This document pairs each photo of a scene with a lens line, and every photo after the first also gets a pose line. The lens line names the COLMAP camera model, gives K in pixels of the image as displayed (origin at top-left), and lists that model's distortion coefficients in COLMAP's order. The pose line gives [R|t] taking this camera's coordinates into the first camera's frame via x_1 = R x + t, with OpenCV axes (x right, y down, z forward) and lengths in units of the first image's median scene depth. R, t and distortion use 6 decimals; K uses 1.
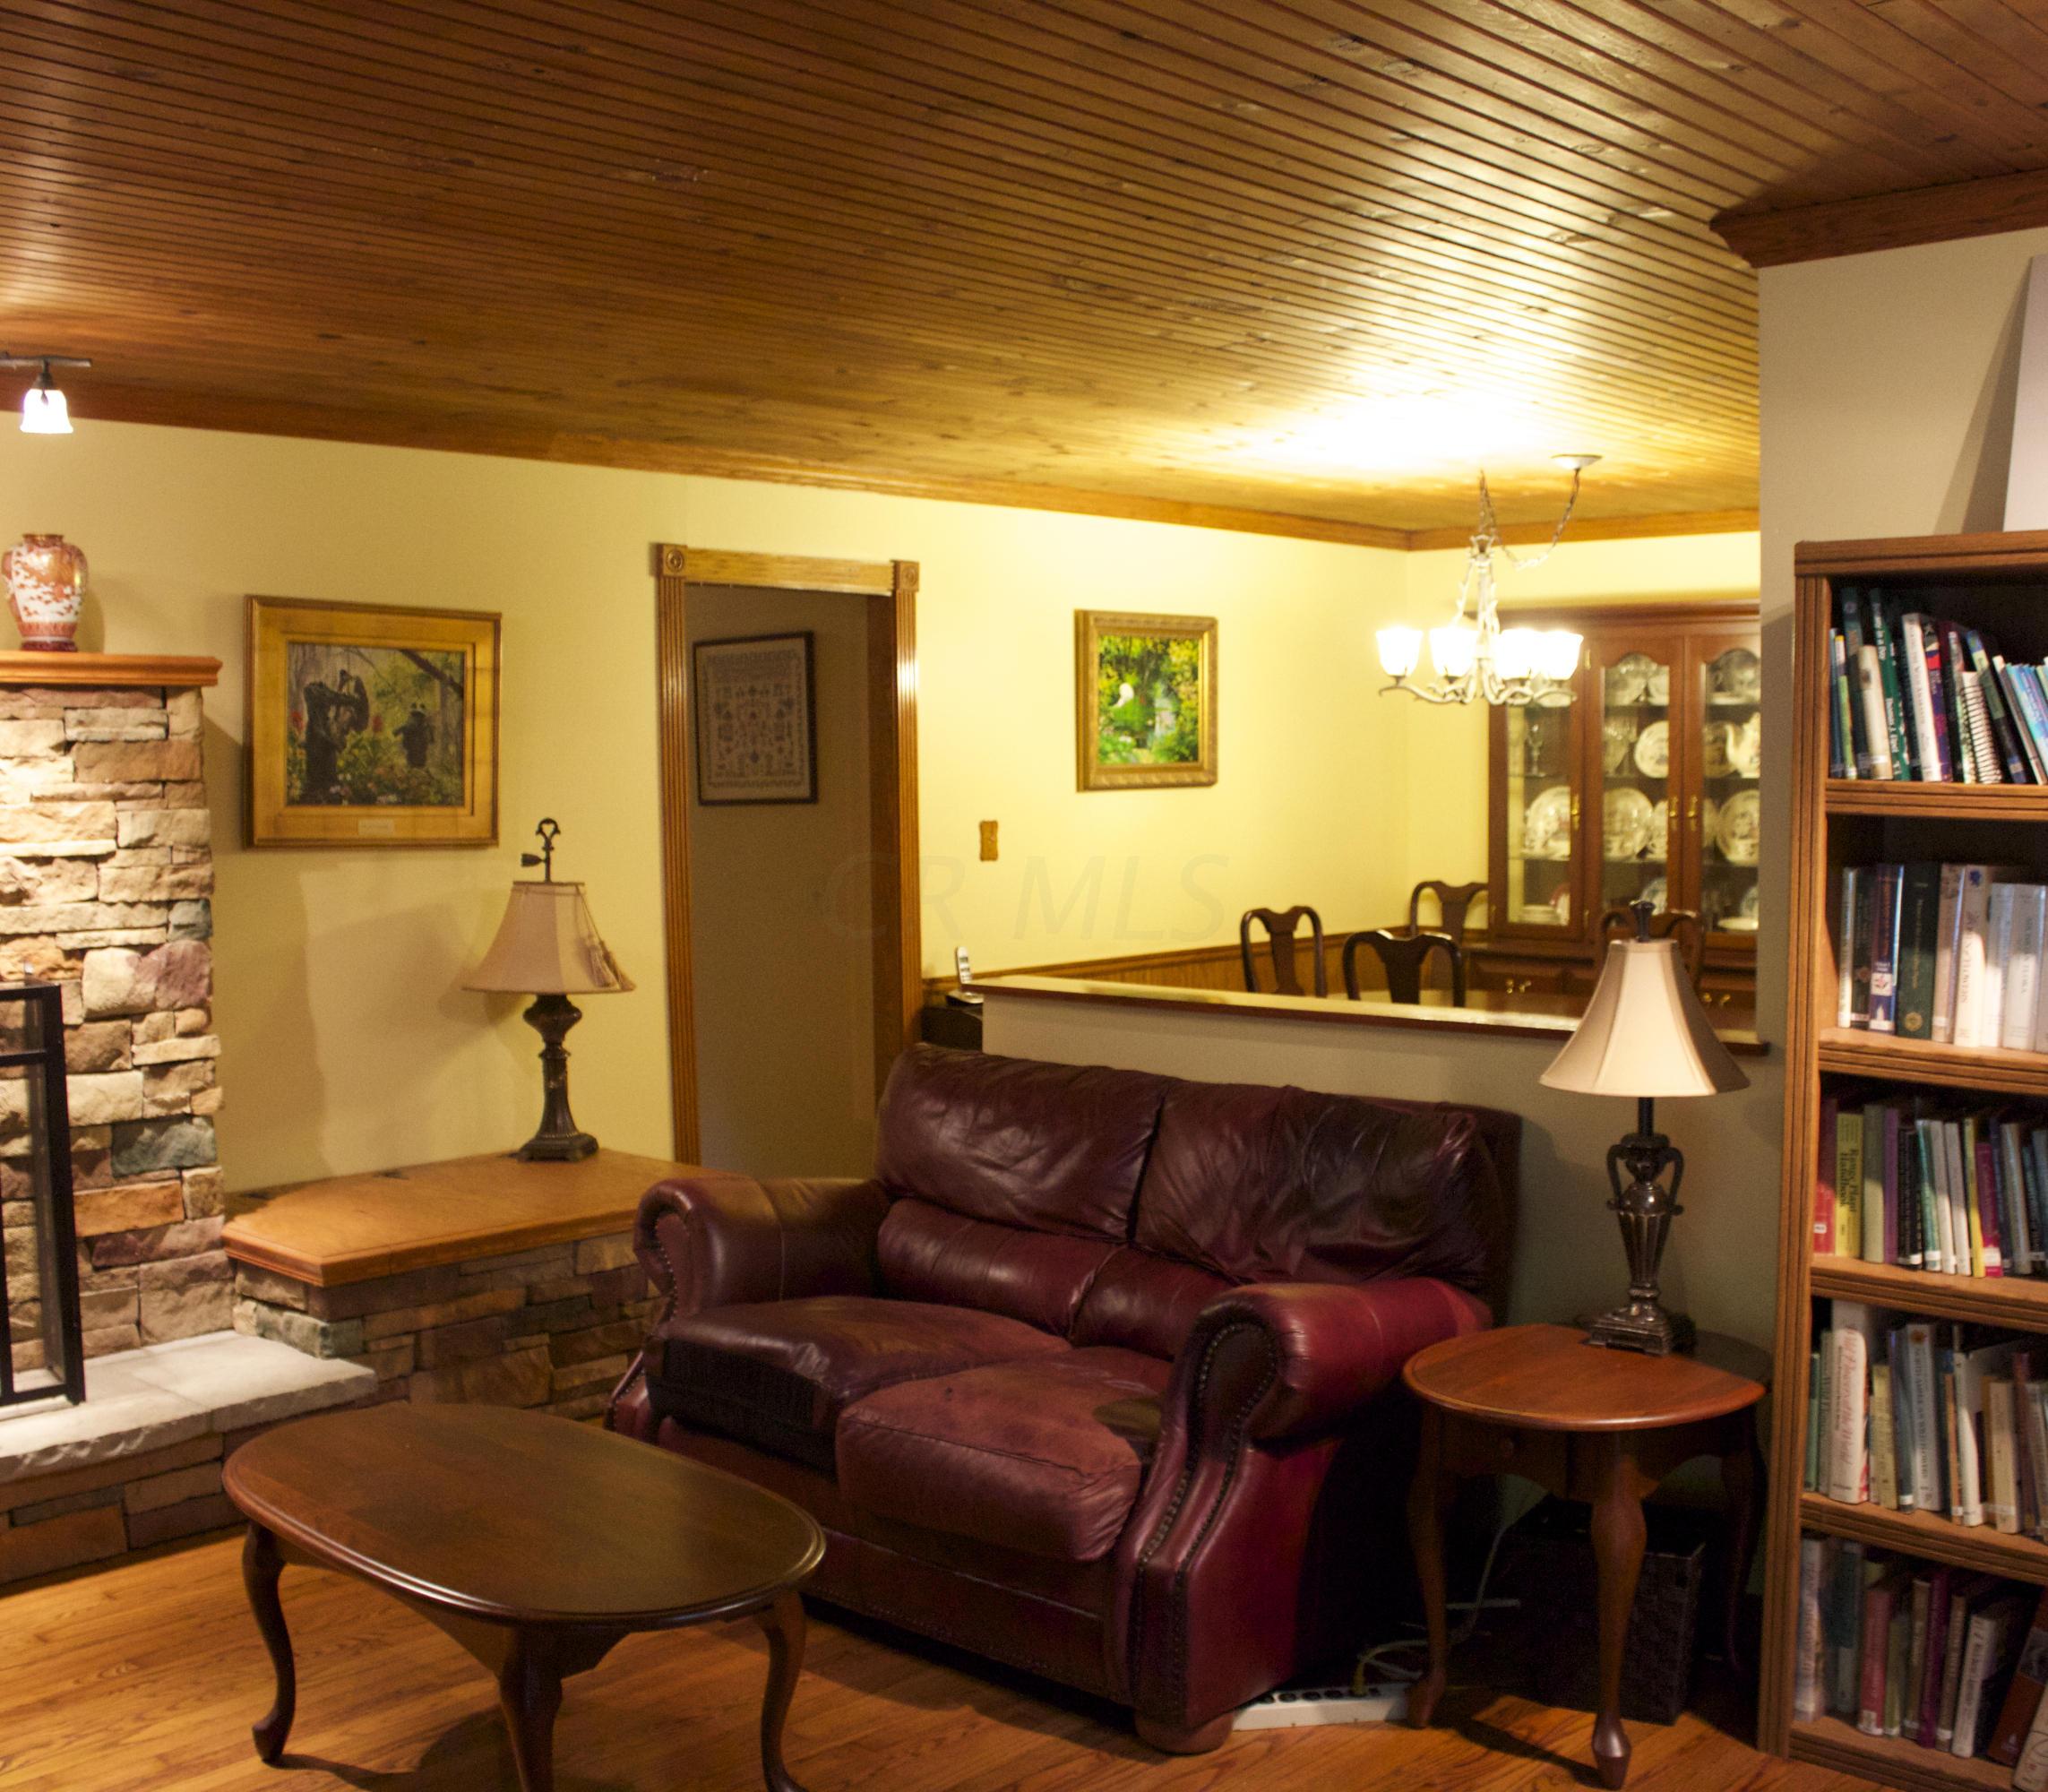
lens RADIAL K [[2233.8, 0, 1026.2], [0, 2233.8, 952.0], [0, 0, 1]] dist [-0.183038, 0.260524]
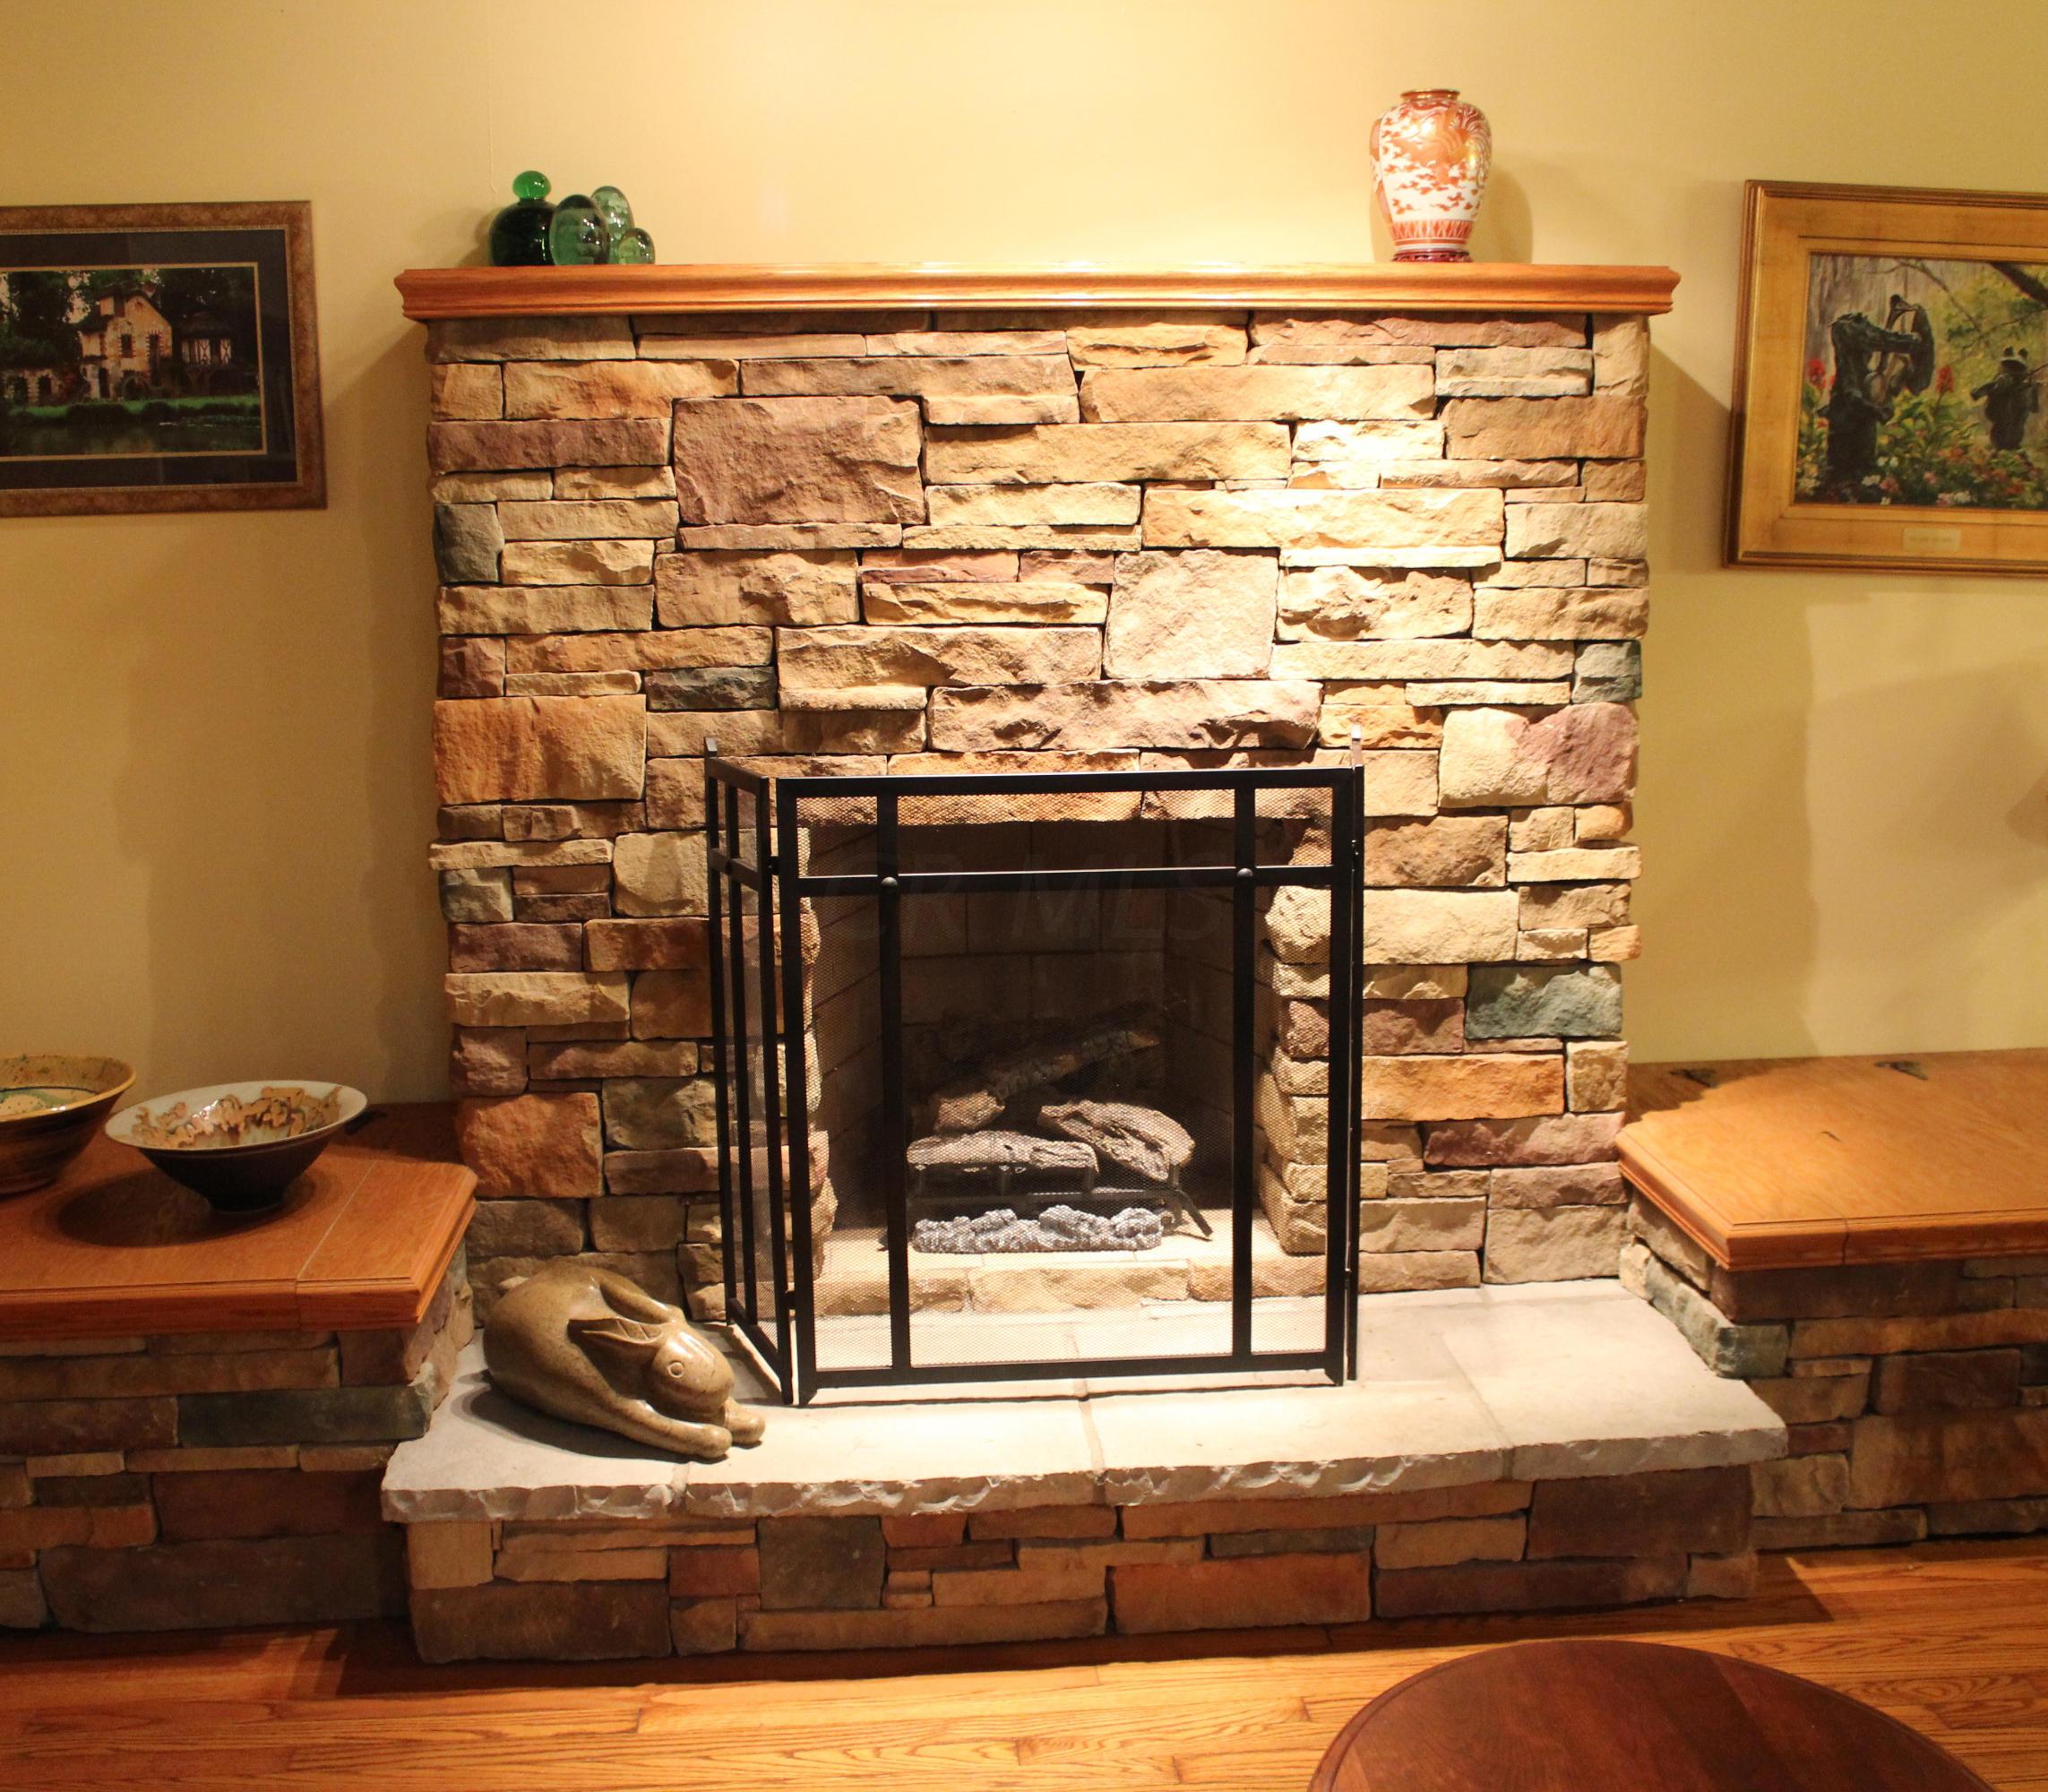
lens RADIAL K [[2255.9, 0, 1001.8], [0, 2255.9, 928.6], [0, 0, 1]] dist [-0.162243, 0.143996]
pose [[0.739912, 0.129111, -0.660197, -0.063332], [-0.049539, 0.989202, 0.137931, -0.021695], [0.670877, -0.069351, 0.738319, 0.374200]]
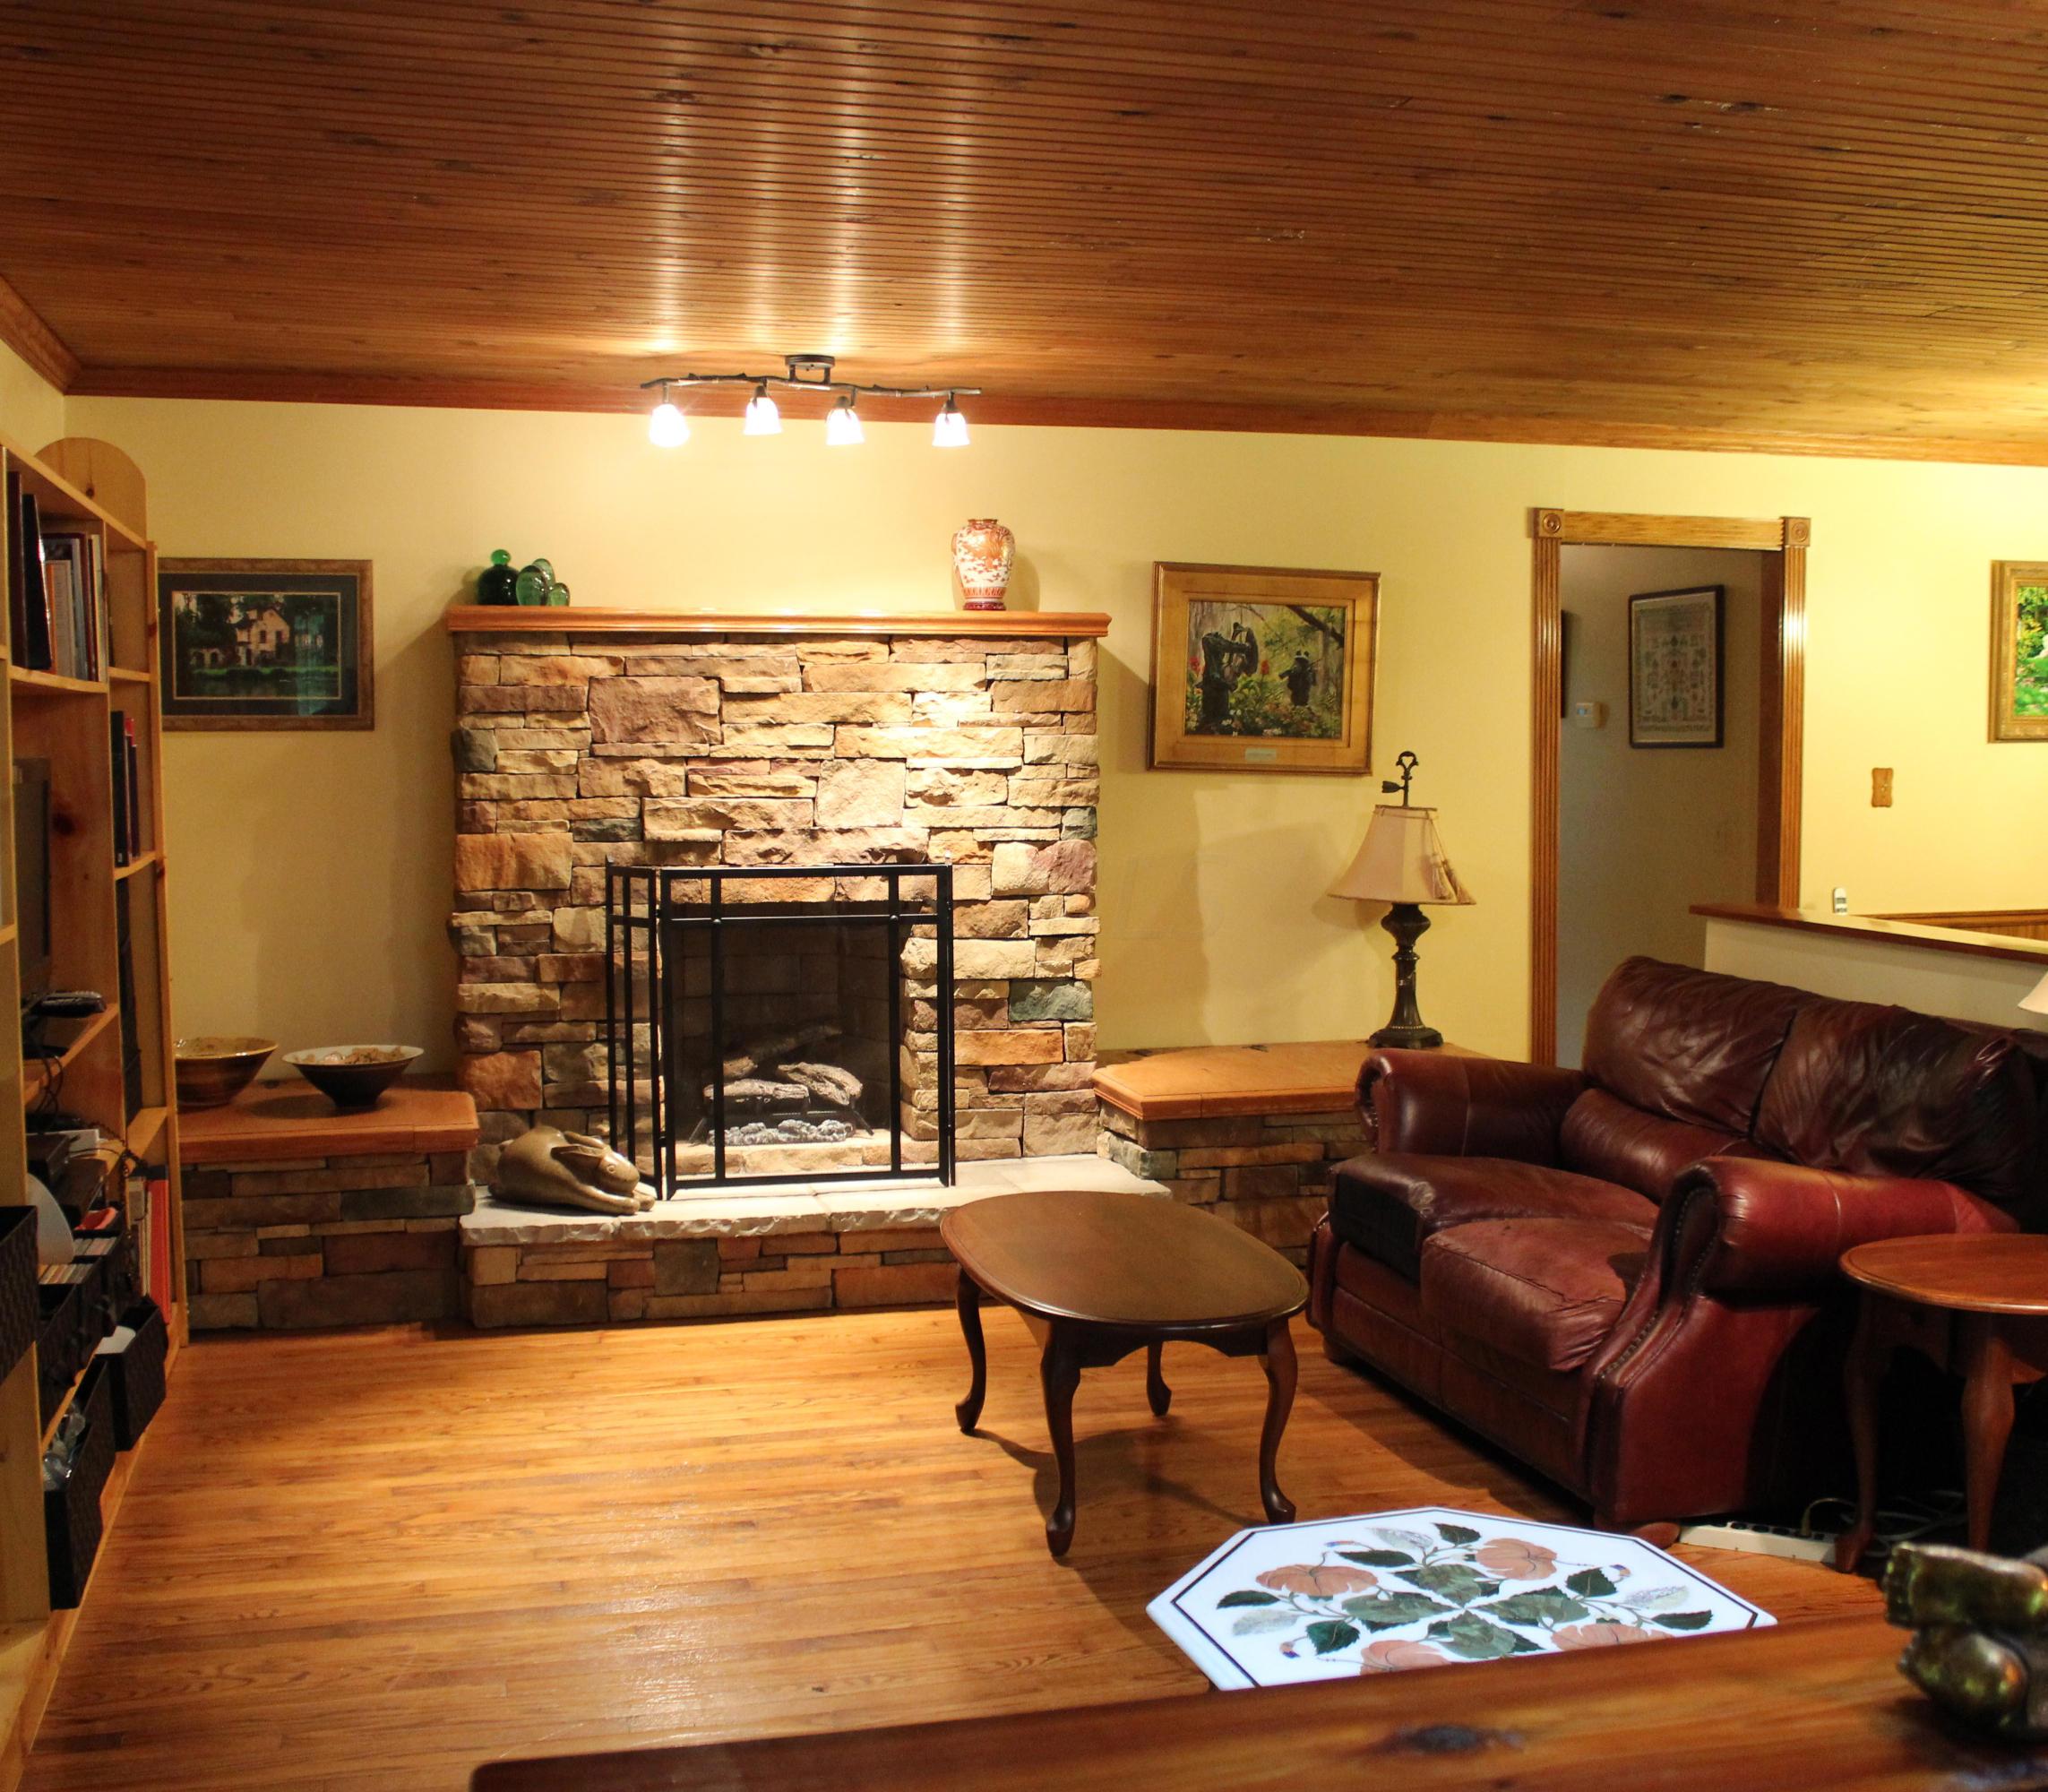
lens RADIAL K [[2247.1, 0, 986.0], [0, 2247.1, 944.1], [0, 0, 1]] dist [-0.105687, 0.015436]
pose [[0.846682, 0.061178, -0.528570, 0.257690], [-0.051592, 0.998127, 0.032884, 0.014895], [0.529592, -0.000572, 0.848252, -0.121599]]
